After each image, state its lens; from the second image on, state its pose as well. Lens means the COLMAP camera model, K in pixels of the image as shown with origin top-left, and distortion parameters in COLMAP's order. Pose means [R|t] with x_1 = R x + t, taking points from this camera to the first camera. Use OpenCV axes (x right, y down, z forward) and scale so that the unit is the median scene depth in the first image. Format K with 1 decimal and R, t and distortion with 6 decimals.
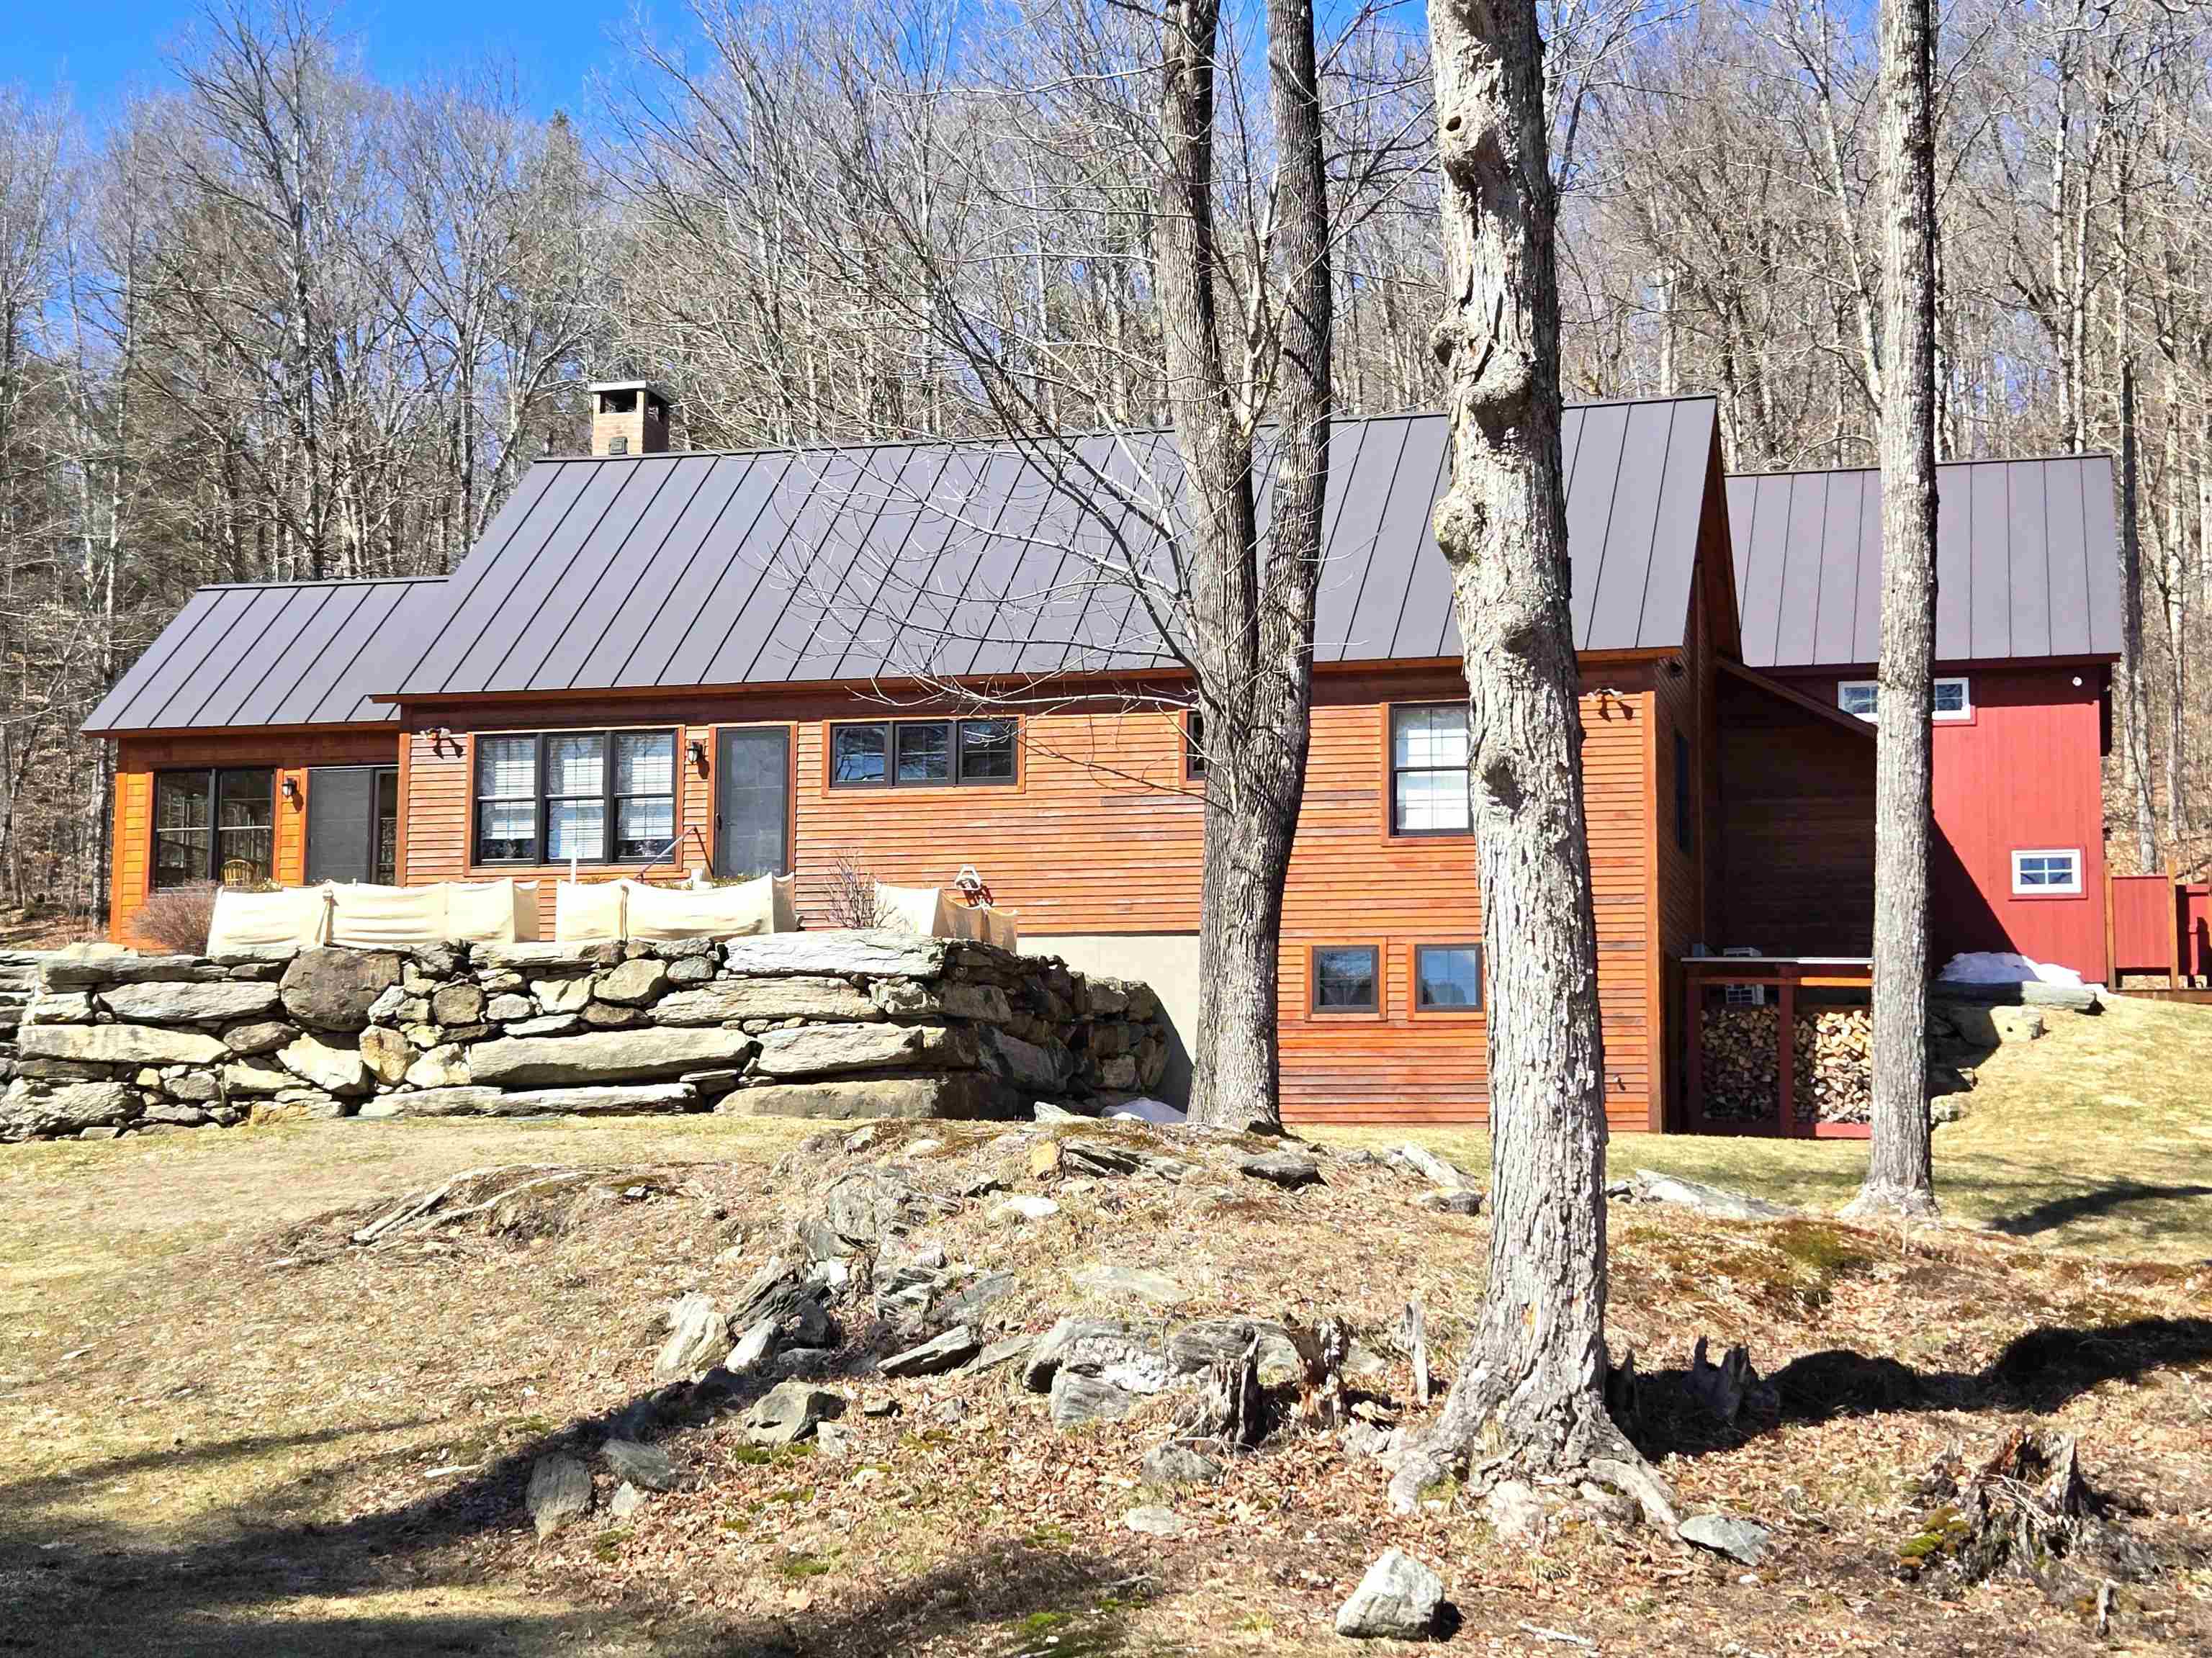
lens RADIAL K [[3533.6, 0, 1128.3], [0, 3533.6, 839.6], [0, 0, 1]] dist [0.091750, -0.128408]
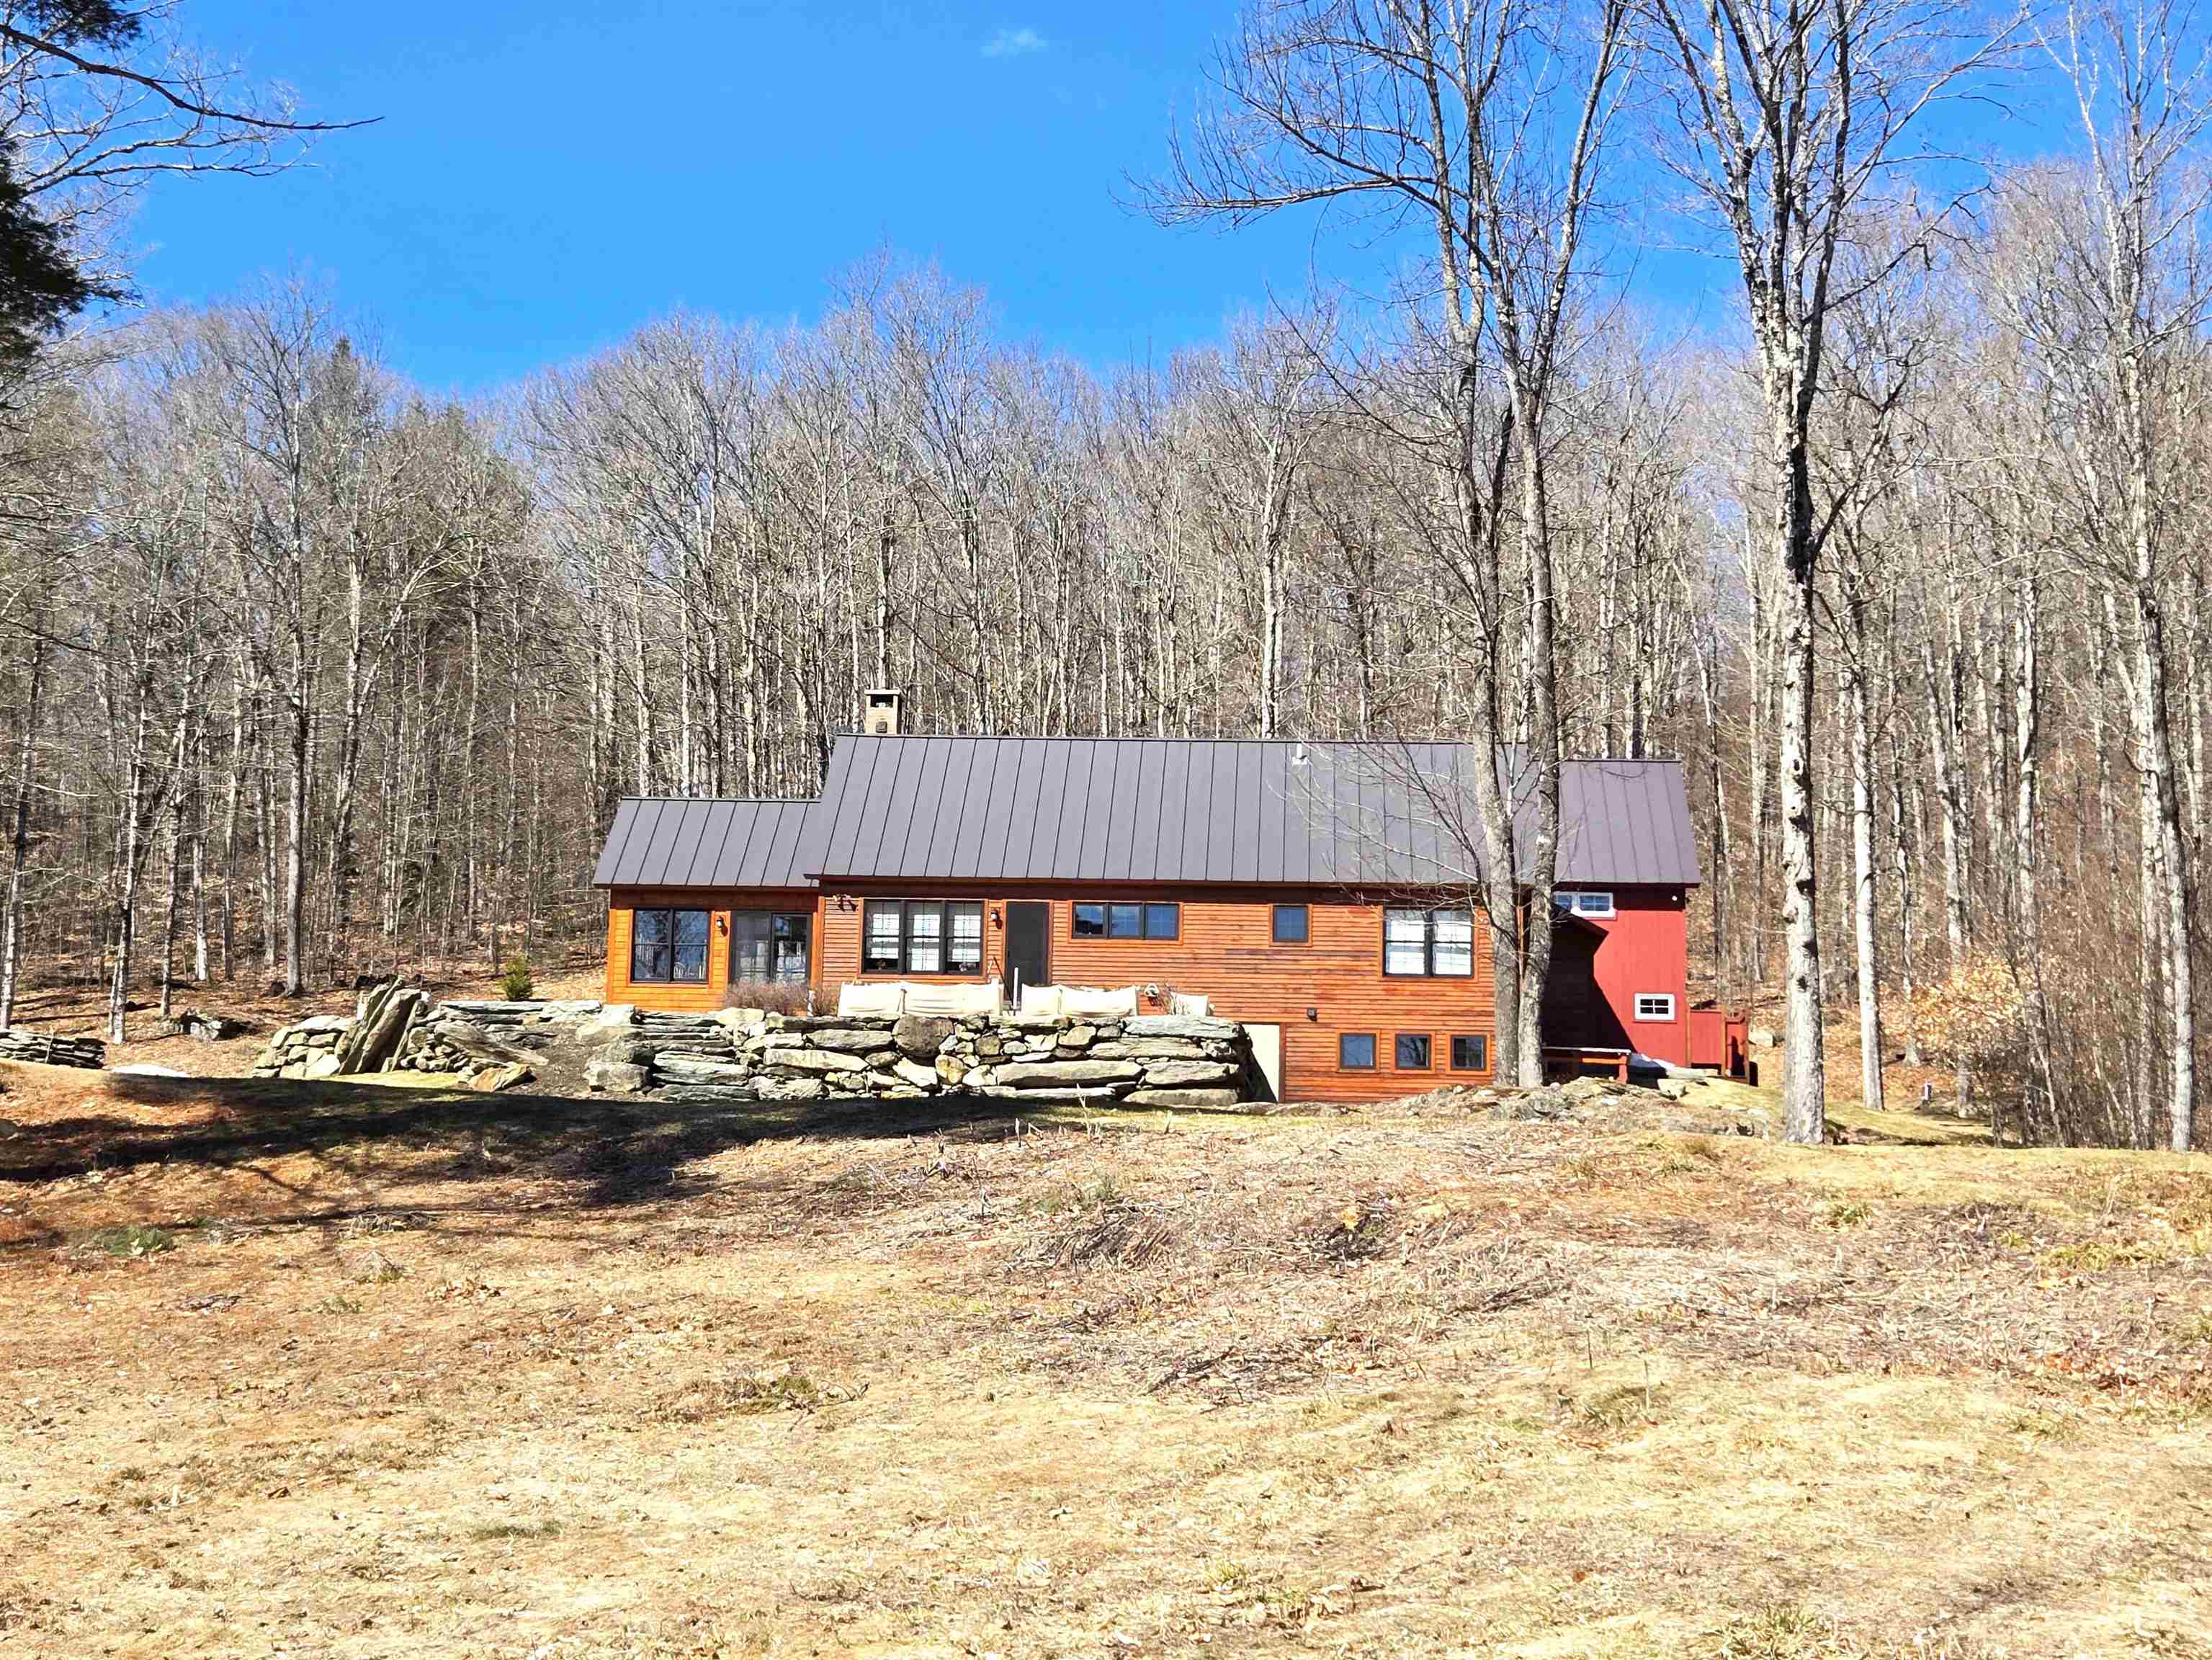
lens RADIAL K [[3534.4, 0, 1128.3], [0, 3534.4, 840.6], [0, 0, 1]] dist [0.091750, -0.128408]
pose [[0.979006, 0.045161, 0.198763, -0.509546], [-0.038954, 0.998627, -0.035029, -0.002177], [-0.200072, 0.026551, 0.979421, -0.965702]]
